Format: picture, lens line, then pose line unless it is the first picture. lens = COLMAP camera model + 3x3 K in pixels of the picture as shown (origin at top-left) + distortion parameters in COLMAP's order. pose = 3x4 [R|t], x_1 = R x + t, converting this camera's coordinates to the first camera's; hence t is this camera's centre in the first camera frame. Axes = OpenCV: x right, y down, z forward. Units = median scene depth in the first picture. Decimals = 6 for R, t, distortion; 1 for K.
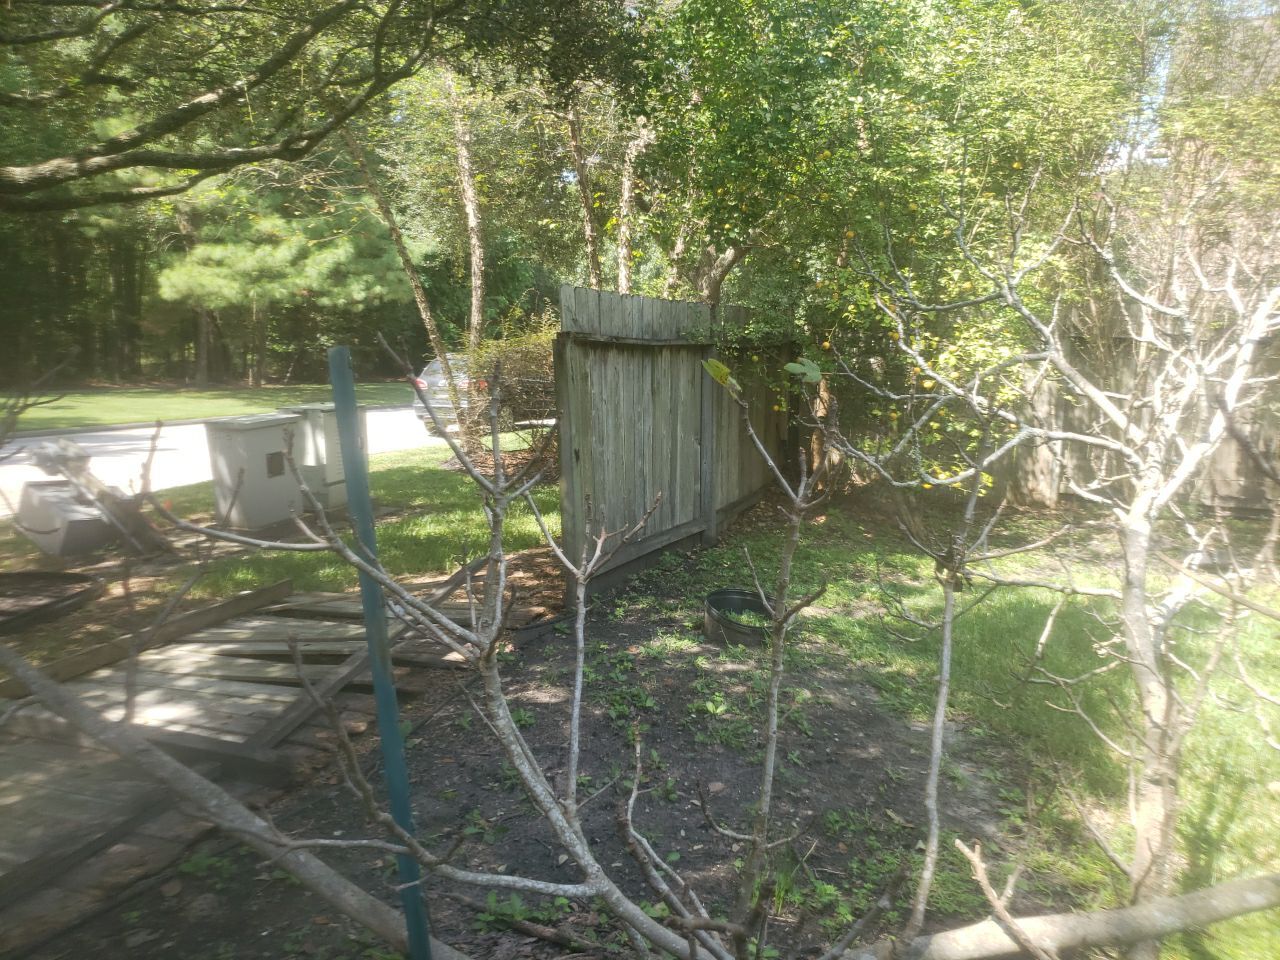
lens RADIAL K [[1003.4, 0, 639.7], [0, 1003.4, 478.7], [0, 0, 1]] dist [0.002071, 0.000886]
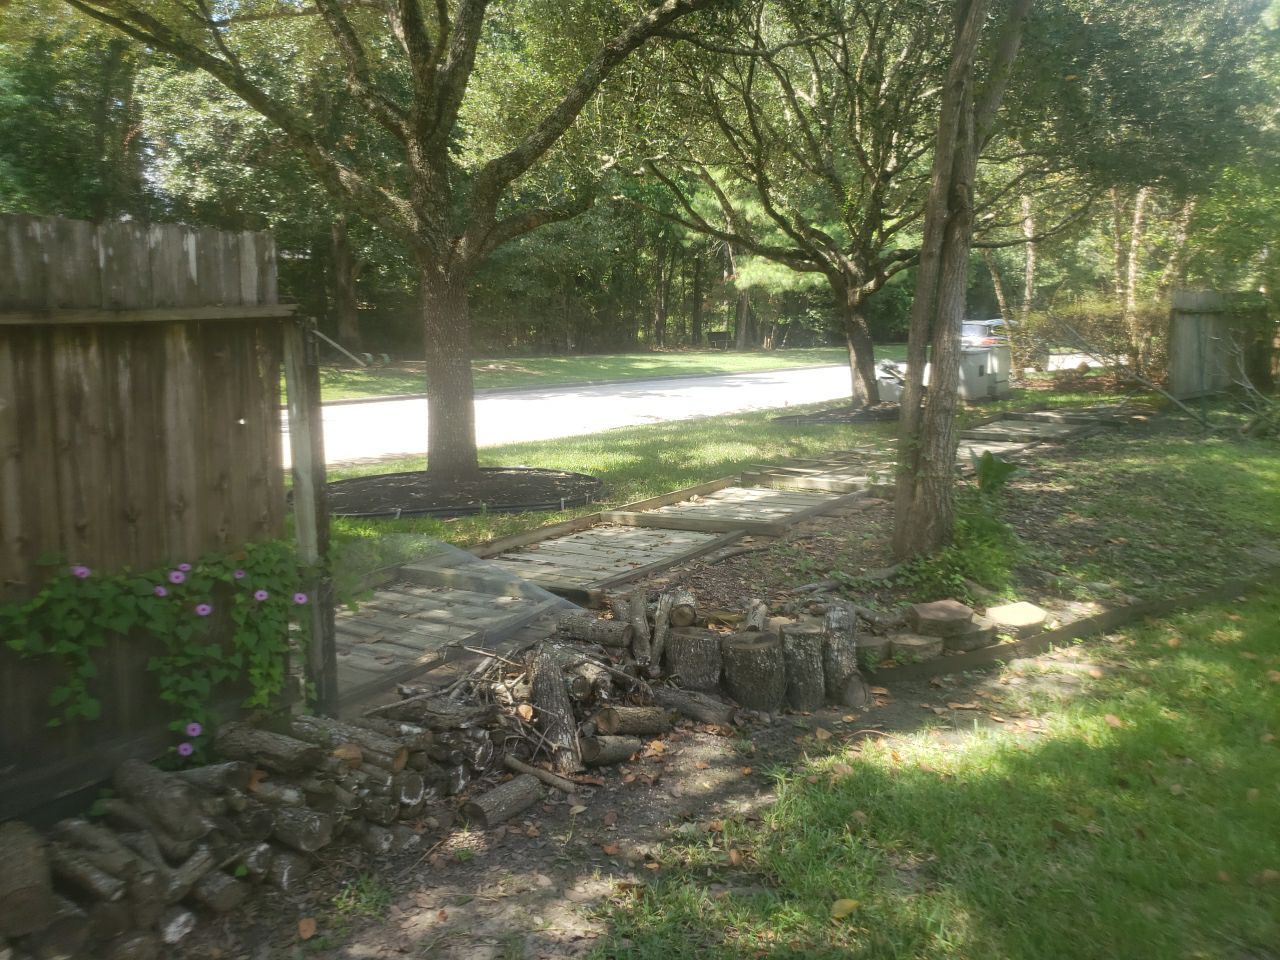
lens RADIAL K [[1003.4, 0, 640.5], [0, 1003.4, 480.4], [0, 0, 1]] dist [0.002071, 0.000886]
pose [[0.939018, 0.030293, -0.342531, -0.203238], [-0.019619, 0.999209, 0.034586, 0.108045], [0.343308, -0.025757, 0.938870, -0.868358]]
